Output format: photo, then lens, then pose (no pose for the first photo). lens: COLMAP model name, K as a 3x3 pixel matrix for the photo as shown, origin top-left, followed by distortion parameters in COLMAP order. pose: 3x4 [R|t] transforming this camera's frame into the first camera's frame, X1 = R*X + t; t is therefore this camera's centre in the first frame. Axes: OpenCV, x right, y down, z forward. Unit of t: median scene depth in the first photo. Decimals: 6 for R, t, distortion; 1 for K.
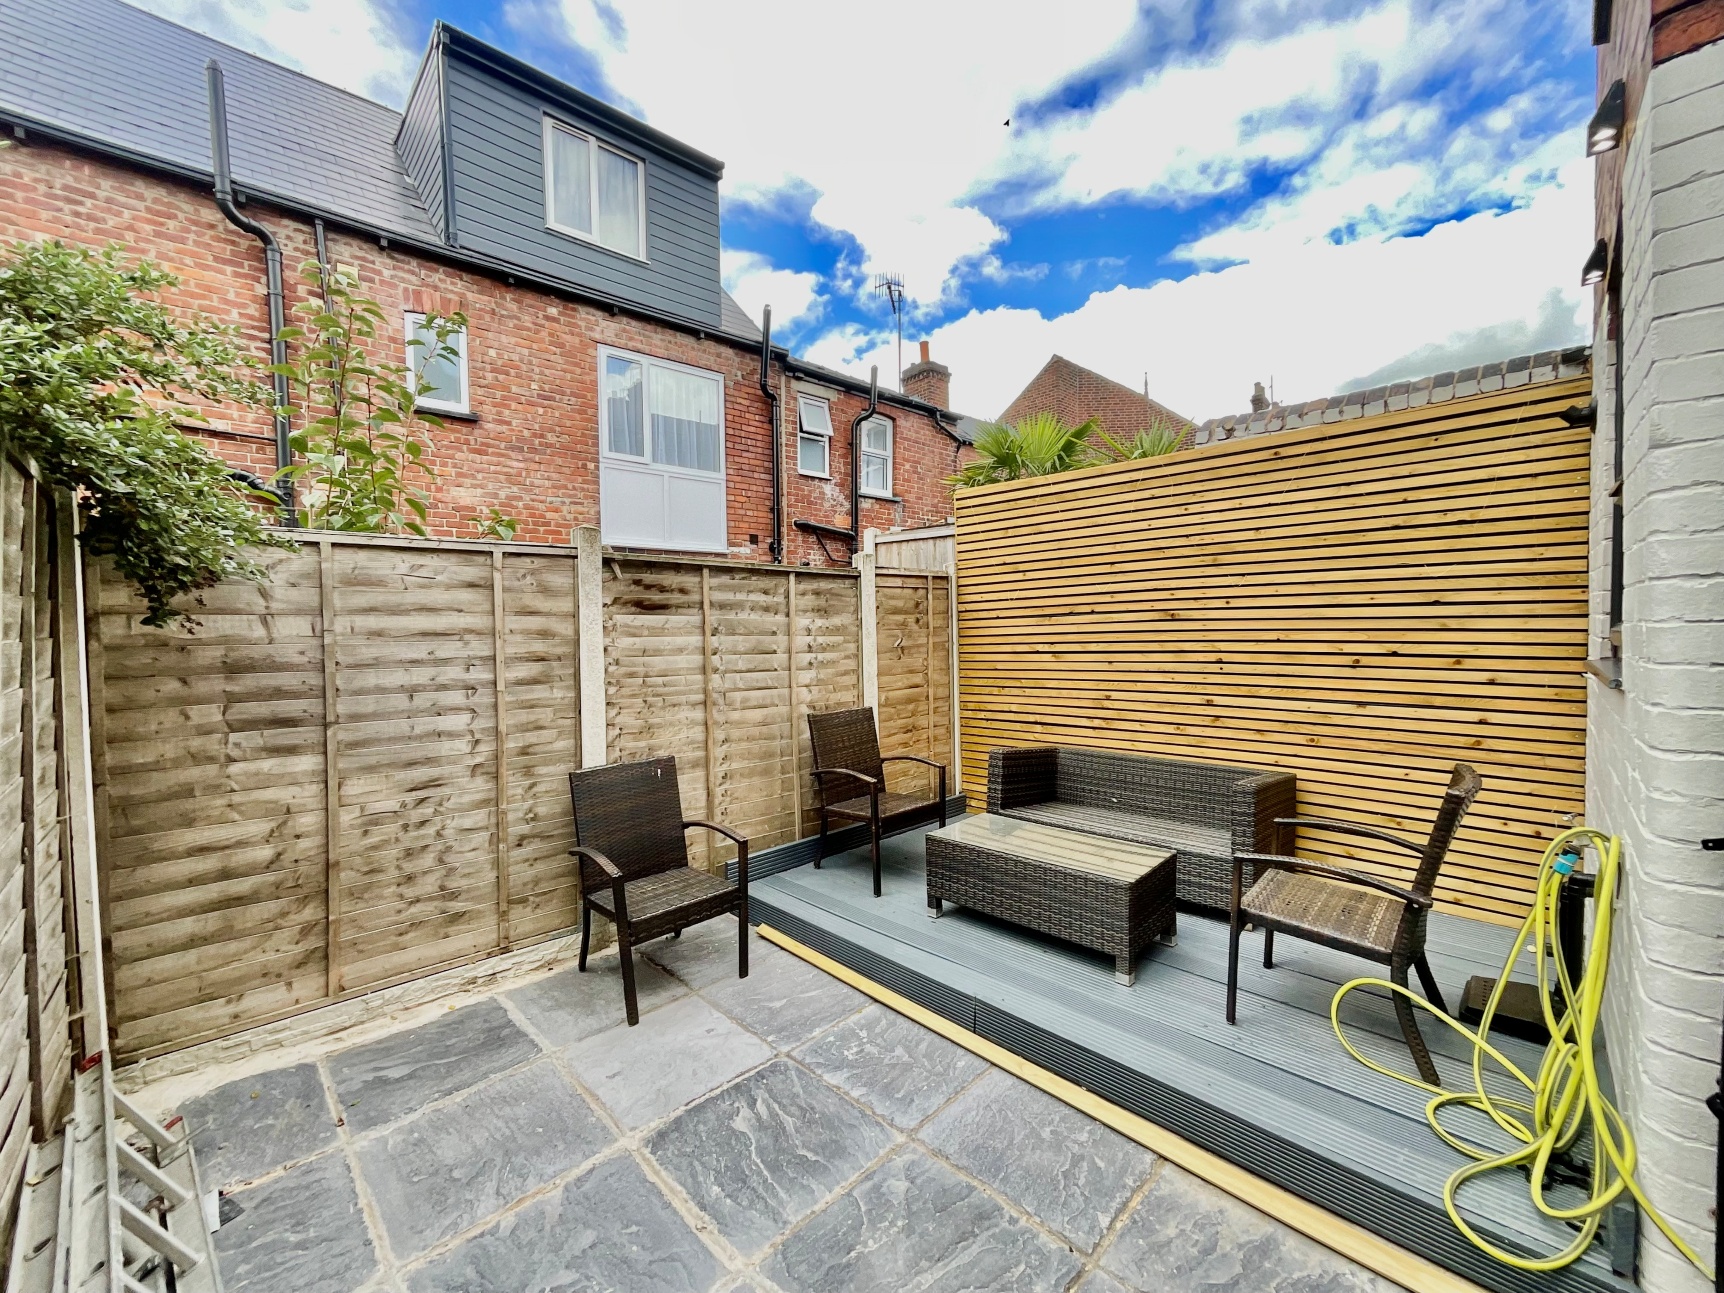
lens RADIAL K [[711.3, 0, 870.0], [0, 711.3, 648.2], [0, 0, 1]] dist [-0.001231, 0.004755]
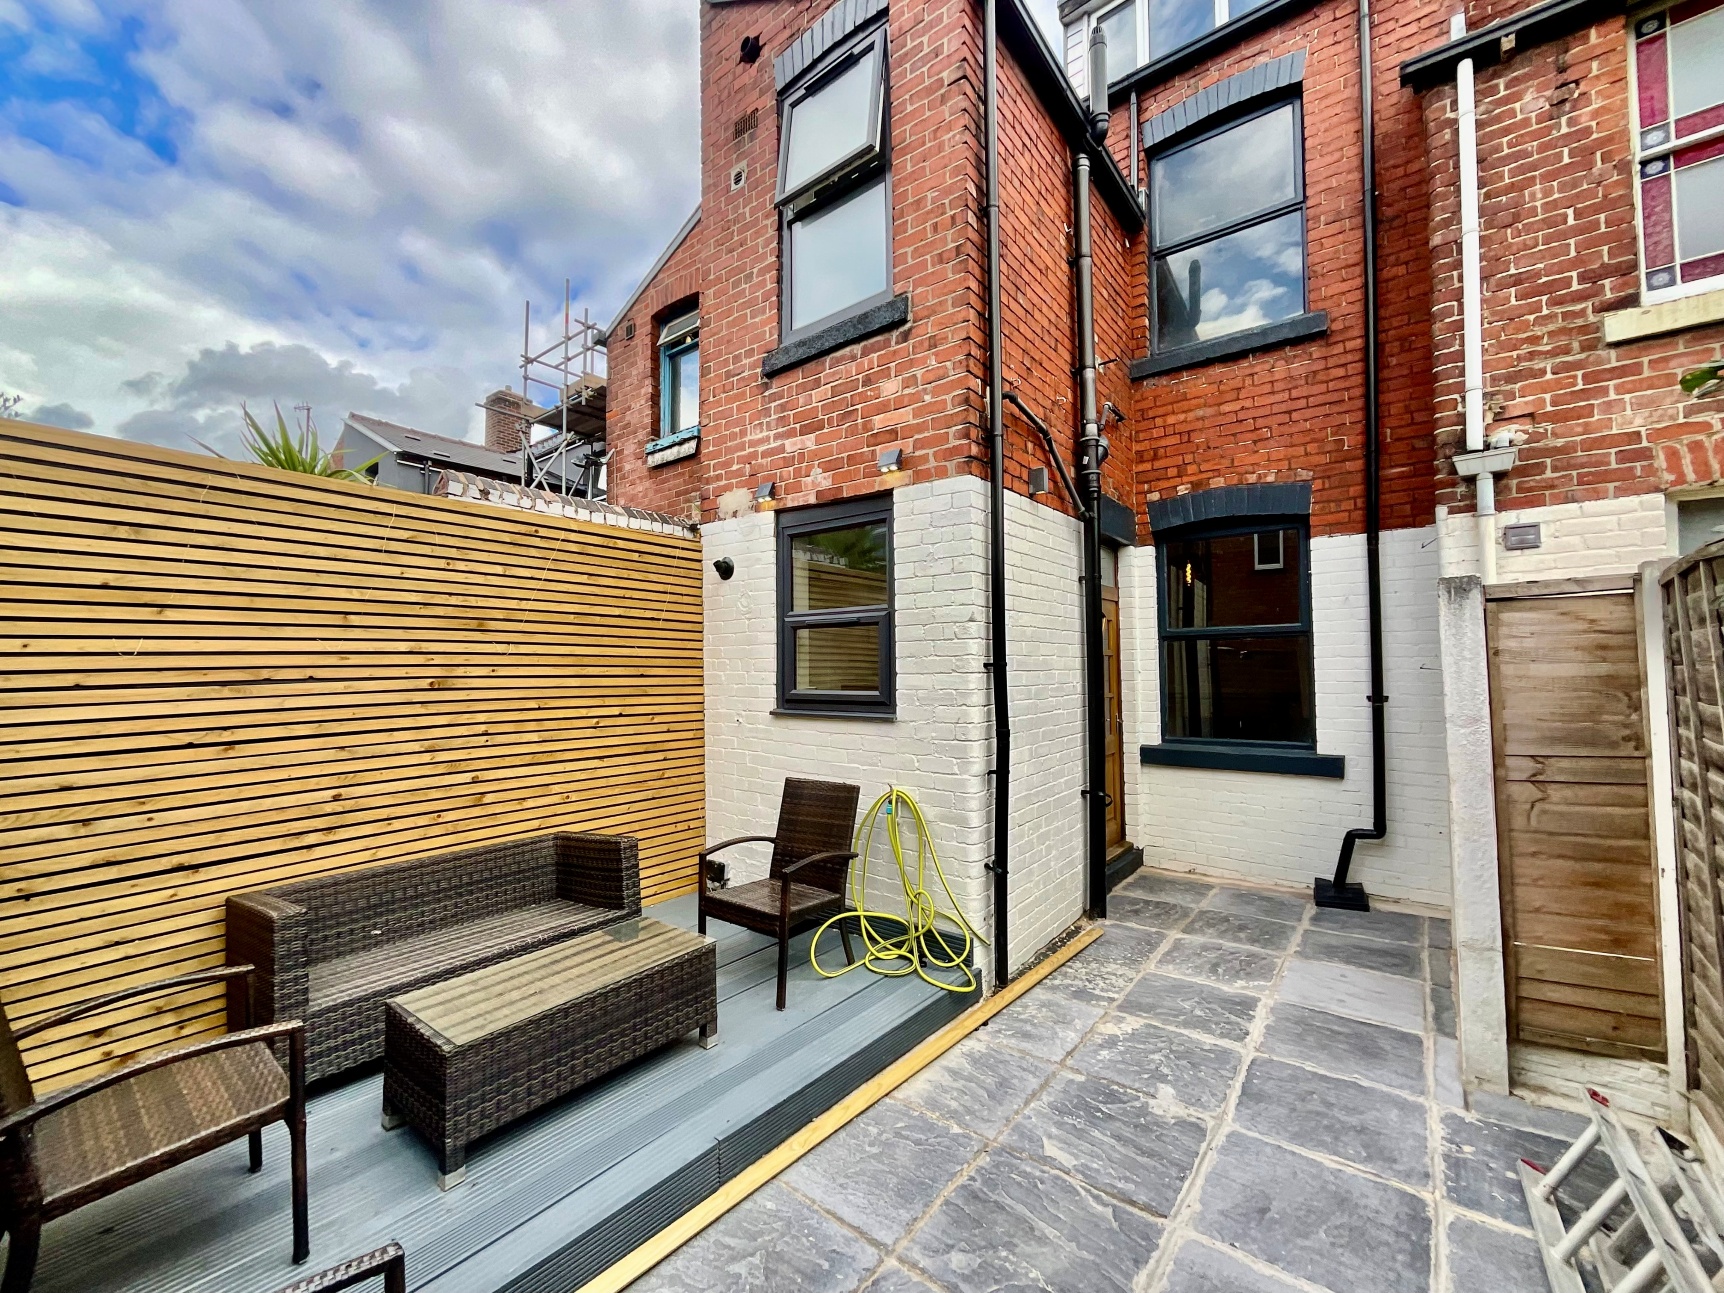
lens RADIAL K [[702.1, 0, 862.0], [0, 702.1, 646.5], [0, 0, 1]] dist [-0.001829, -0.000178]
pose [[-0.115219, 0.051218, 0.992019, -0.433564], [0.040311, 0.998088, -0.046850, -0.028846], [-0.992522, 0.034592, -0.117063, 0.547301]]
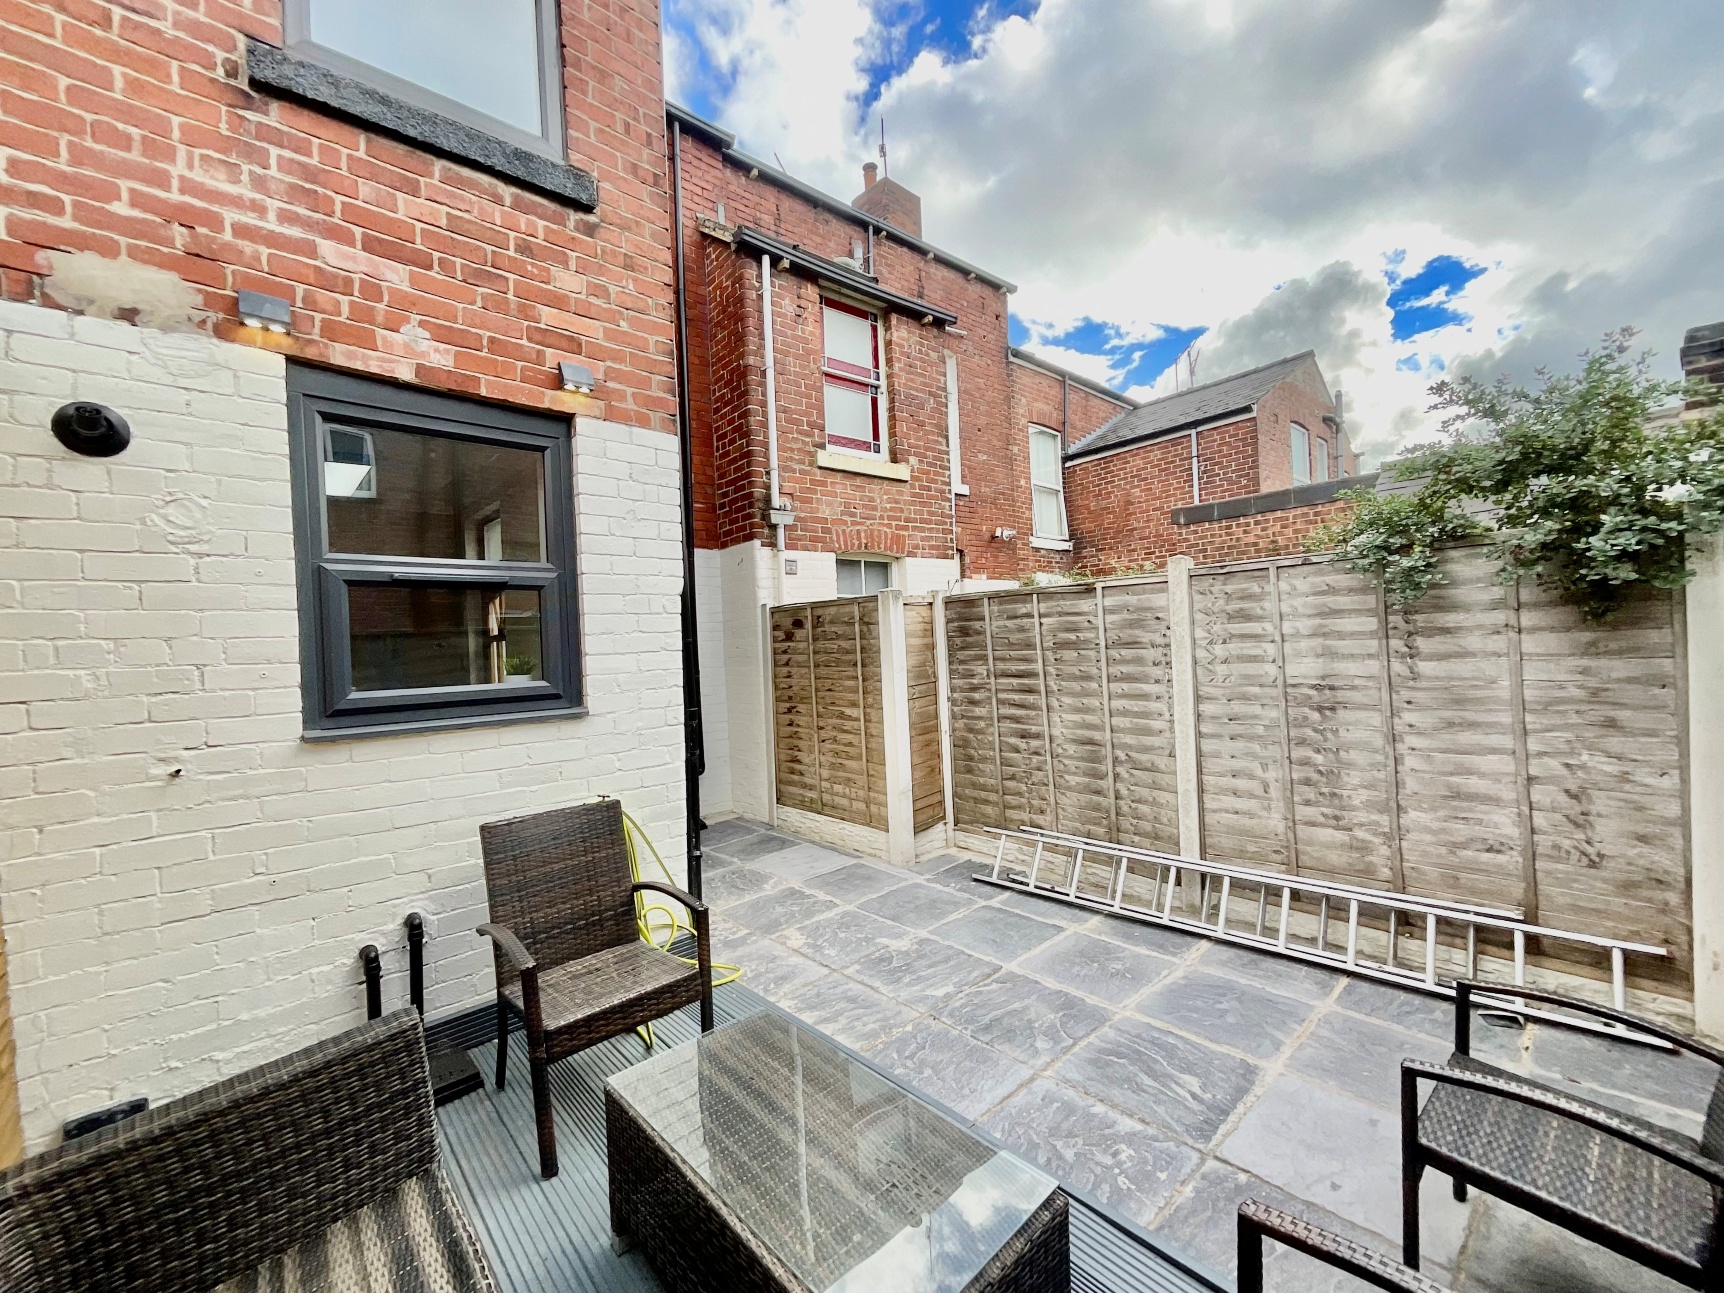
lens RADIAL K [[691.0, 0, 883.5], [0, 691.0, 641.7], [0, 0, 1]] dist [0.009144, -0.004332]
pose [[-0.997738, 0.057826, 0.034271, 0.117526], [0.058825, 0.997850, 0.028892, -0.049242], [-0.032527, 0.030842, -0.998995, 1.065454]]
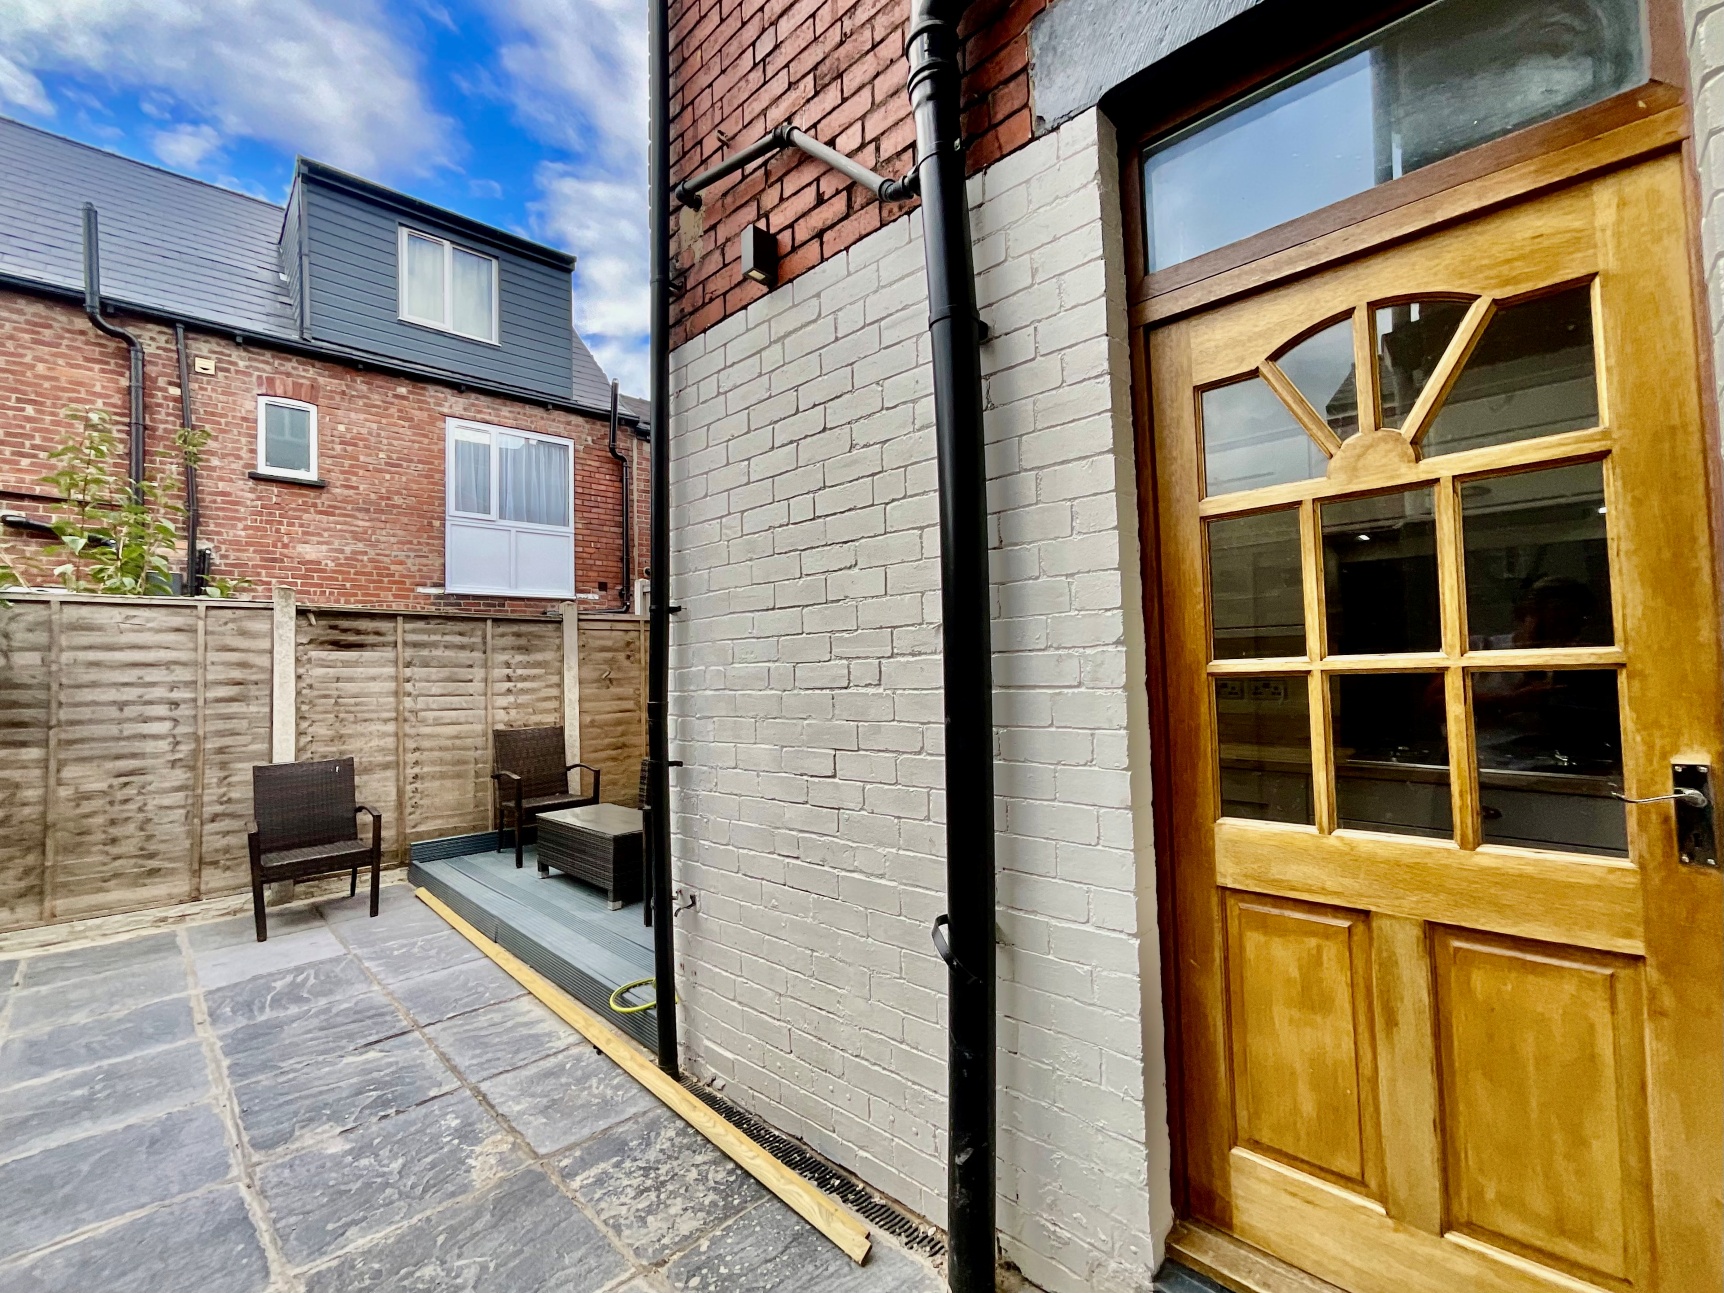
lens RADIAL K [[746.7, 0, 862.0], [0, 746.7, 646.5], [0, 0, 1]] dist [0.010771, 0.000188]
pose [[0.999990, -0.004463, -0.000624, 0.537114], [0.004414, 0.997995, -0.063134, 0.029898], [0.000904, 0.063131, 0.998005, -0.325036]]
